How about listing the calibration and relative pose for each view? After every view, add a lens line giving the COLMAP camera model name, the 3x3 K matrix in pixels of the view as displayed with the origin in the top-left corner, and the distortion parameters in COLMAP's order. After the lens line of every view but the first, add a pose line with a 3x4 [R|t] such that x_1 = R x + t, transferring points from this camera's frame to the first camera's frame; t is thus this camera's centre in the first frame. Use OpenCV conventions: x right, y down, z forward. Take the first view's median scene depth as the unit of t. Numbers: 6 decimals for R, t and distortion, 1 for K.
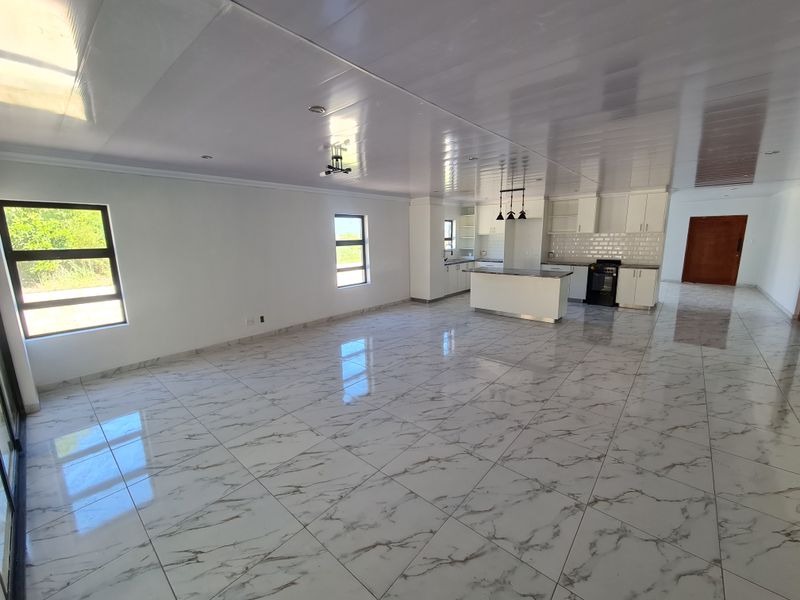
lens RADIAL K [[327.6, 0, 405.6], [0, 327.6, 295.1], [0, 0, 1]] dist [-0.002315, 0.000137]
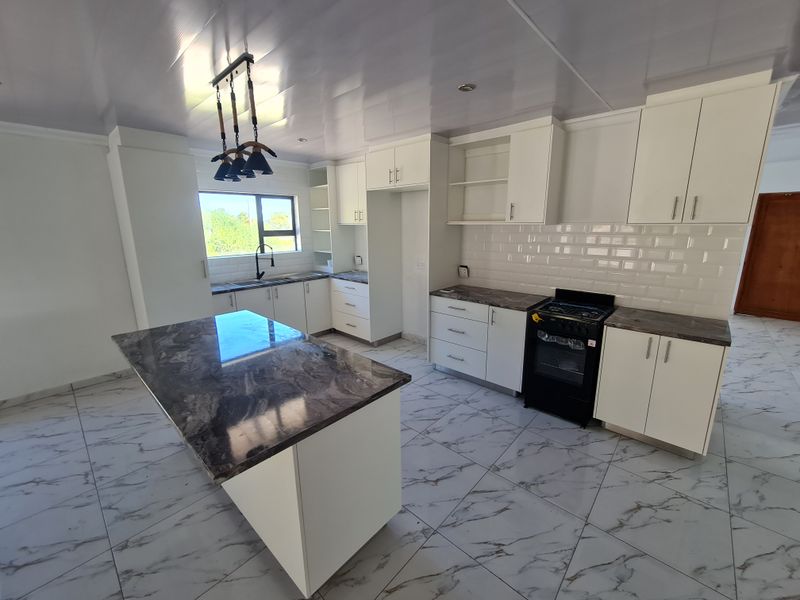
lens RADIAL K [[327.6, 0, 405.6], [0, 327.6, 295.1], [0, 0, 1]] dist [-0.002315, 0.000137]
pose [[0.999663, 0.012375, -0.022814, 0.467173], [-0.011561, 0.999303, 0.035487, -0.130311], [0.023237, -0.035211, 0.999110, 0.676654]]
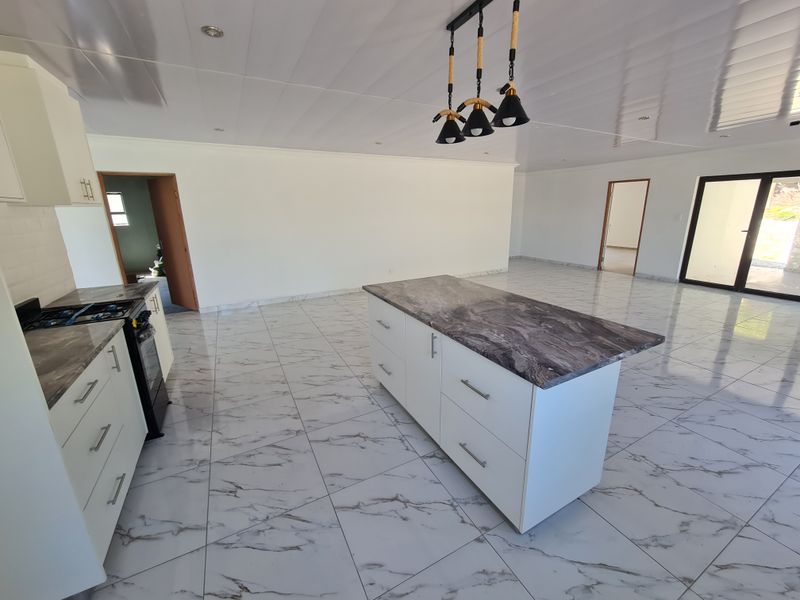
lens RADIAL K [[327.6, 0, 405.6], [0, 327.6, 295.1], [0, 0, 1]] dist [-0.002315, 0.000137]
pose [[-0.932167, -0.066219, 0.355920, 0.266213], [0.091655, 0.907934, 0.408970, -0.219329], [-0.350233, 0.413850, -0.840277, 1.247568]]
